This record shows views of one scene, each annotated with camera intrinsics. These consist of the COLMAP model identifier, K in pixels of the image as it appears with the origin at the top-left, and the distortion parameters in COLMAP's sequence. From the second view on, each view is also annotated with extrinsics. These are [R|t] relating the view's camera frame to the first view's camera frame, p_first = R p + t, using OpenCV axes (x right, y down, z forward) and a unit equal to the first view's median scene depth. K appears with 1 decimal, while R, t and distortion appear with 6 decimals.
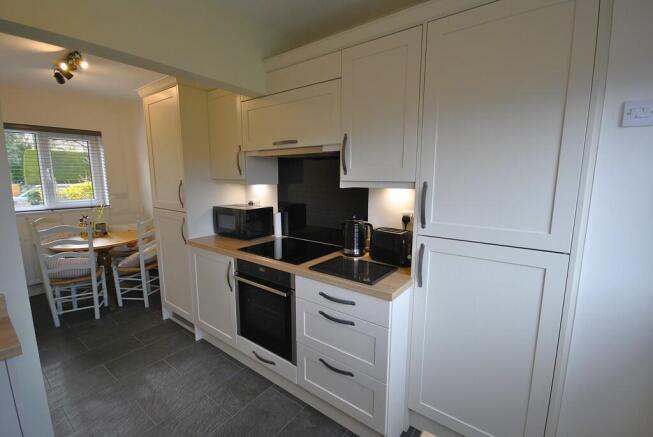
lens RADIAL K [[290.0, 0, 328.3], [0, 290.0, 221.3], [0, 0, 1]] dist [0.004897, -0.006305]
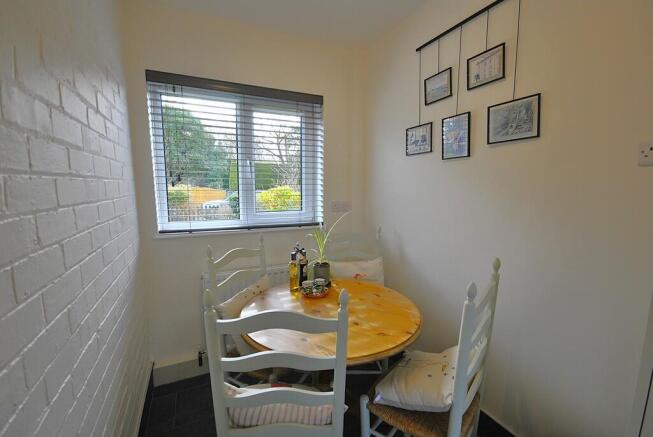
lens RADIAL K [[290.0, 0, 328.3], [0, 290.0, 221.3], [0, 0, 1]] dist [0.004897, -0.006305]
pose [[0.885399, 0.058103, -0.461187, -0.865335], [-0.074851, 0.997031, -0.018090, -0.089563], [0.458766, 0.050537, 0.887119, 0.882060]]
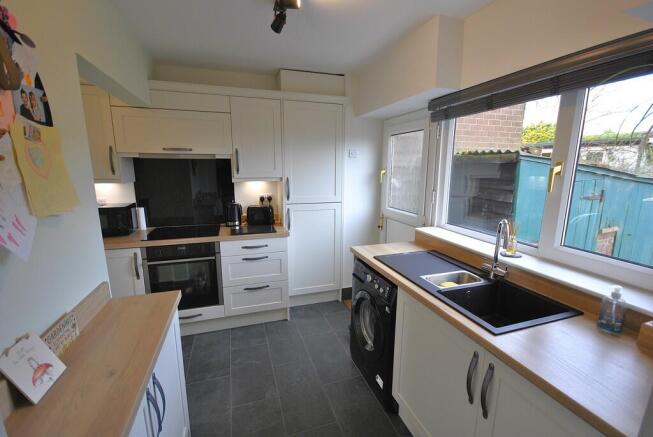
lens RADIAL K [[290.0, 0, 328.3], [0, 290.0, 221.3], [0, 0, 1]] dist [0.004897, -0.006305]
pose [[0.569718, -0.154234, 0.807238, -0.793709], [0.125633, 0.987032, 0.099919, 0.000669], [-0.812181, 0.044490, 0.581707, -0.263523]]
